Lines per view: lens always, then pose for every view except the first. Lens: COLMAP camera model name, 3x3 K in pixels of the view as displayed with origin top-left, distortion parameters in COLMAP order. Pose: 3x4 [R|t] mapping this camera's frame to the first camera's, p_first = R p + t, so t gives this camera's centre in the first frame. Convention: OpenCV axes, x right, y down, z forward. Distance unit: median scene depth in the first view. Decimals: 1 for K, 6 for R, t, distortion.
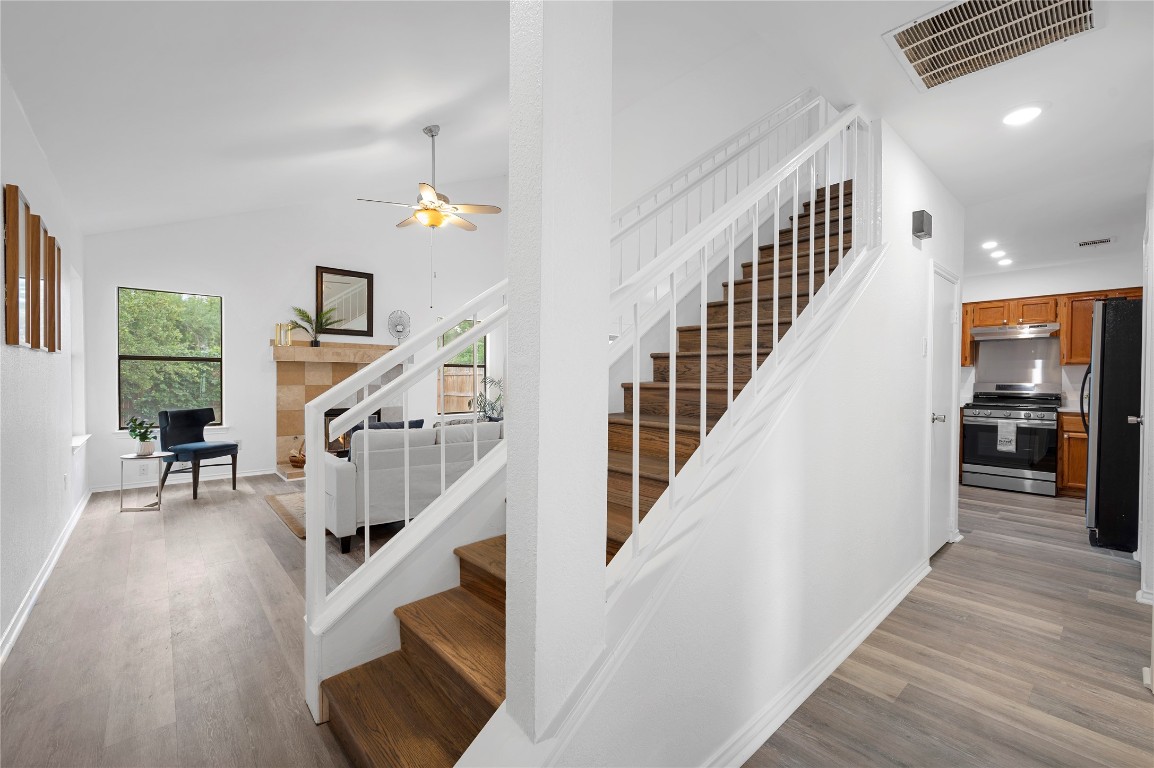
lens RADIAL K [[482.7, 0, 577.0], [0, 482.7, 384.0], [0, 0, 1]] dist [0.003300, 0.000488]
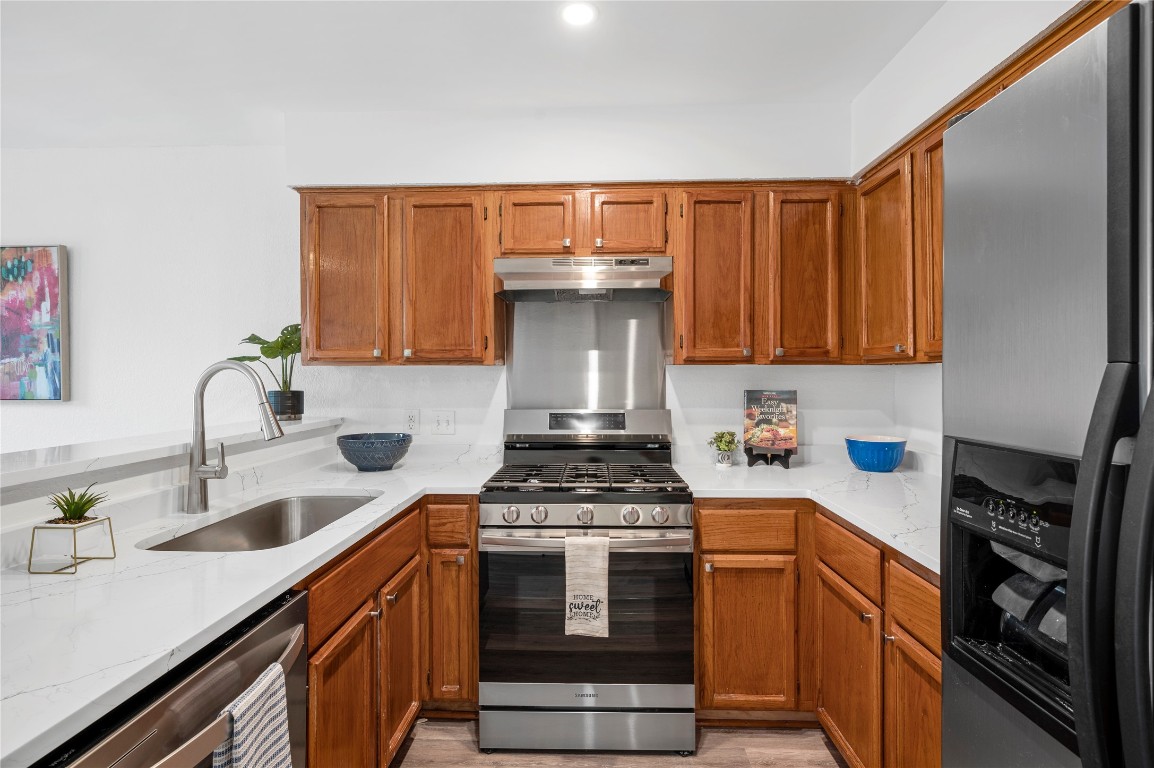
lens RADIAL K [[592.0, 0, 577.0], [0, 592.0, 384.0], [0, 0, 1]] dist [-0.001850, -0.000377]
pose [[0.690625, -0.012679, 0.723102, 0.600836], [0.012485, 0.999906, 0.005607, -0.027223], [-0.723106, 0.005156, 0.690718, 0.731024]]
